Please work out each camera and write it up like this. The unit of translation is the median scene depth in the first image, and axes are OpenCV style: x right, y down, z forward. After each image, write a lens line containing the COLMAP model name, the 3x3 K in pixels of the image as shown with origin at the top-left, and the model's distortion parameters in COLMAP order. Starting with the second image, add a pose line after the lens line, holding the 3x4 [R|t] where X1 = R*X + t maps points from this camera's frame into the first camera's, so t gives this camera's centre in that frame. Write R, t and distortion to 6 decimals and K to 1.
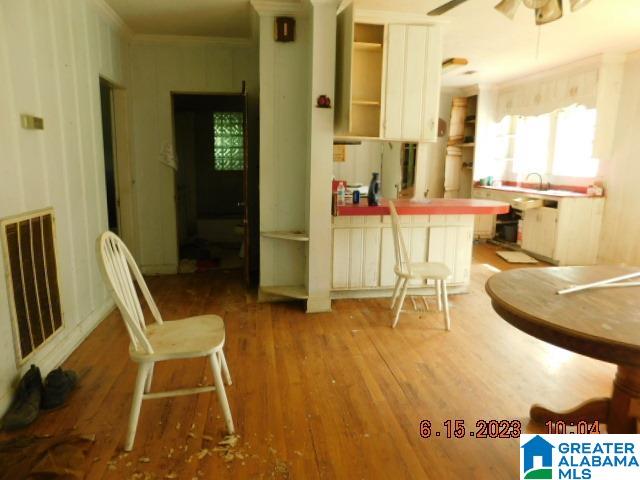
lens RADIAL K [[421.8, 0, 322.6], [0, 421.8, 238.9], [0, 0, 1]] dist [-0.074599, 0.061316]
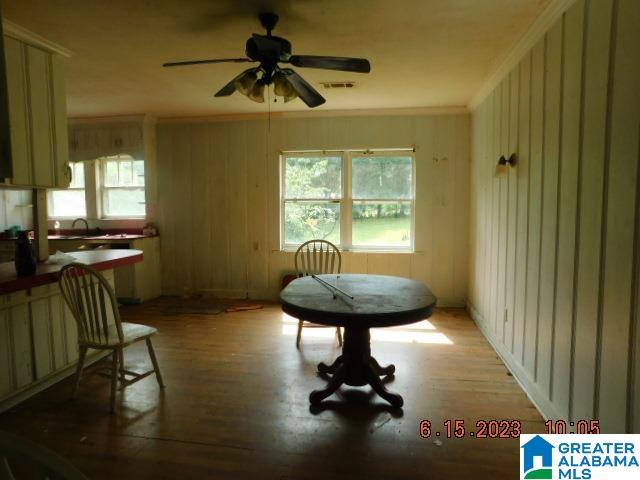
lens RADIAL K [[421.8, 0, 322.6], [0, 421.8, 238.9], [0, 0, 1]] dist [-0.074599, 0.061316]
pose [[0.313973, -0.096023, 0.944564, -0.279181], [0.188181, 0.981429, 0.037219, -0.049030], [-0.930596, 0.166063, 0.326212, 0.188449]]
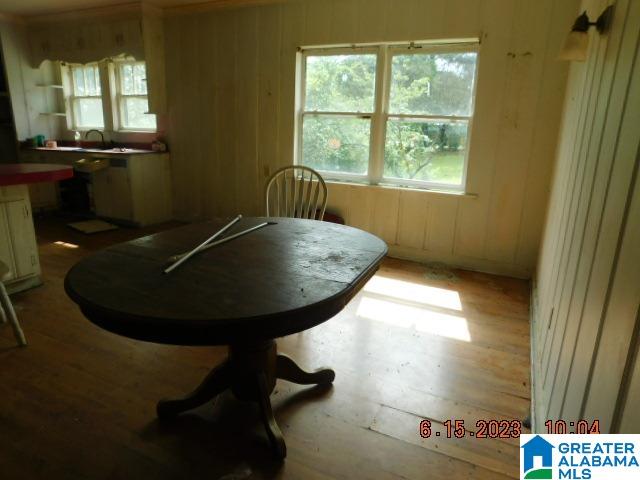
lens RADIAL K [[421.8, 0, 322.6], [0, 421.8, 238.9], [0, 0, 1]] dist [-0.074599, 0.061316]
pose [[0.570490, -0.205999, 0.795050, 0.039496], [0.131572, 0.978454, 0.159110, -0.006372], [-0.810697, 0.013835, 0.585302, 0.094633]]
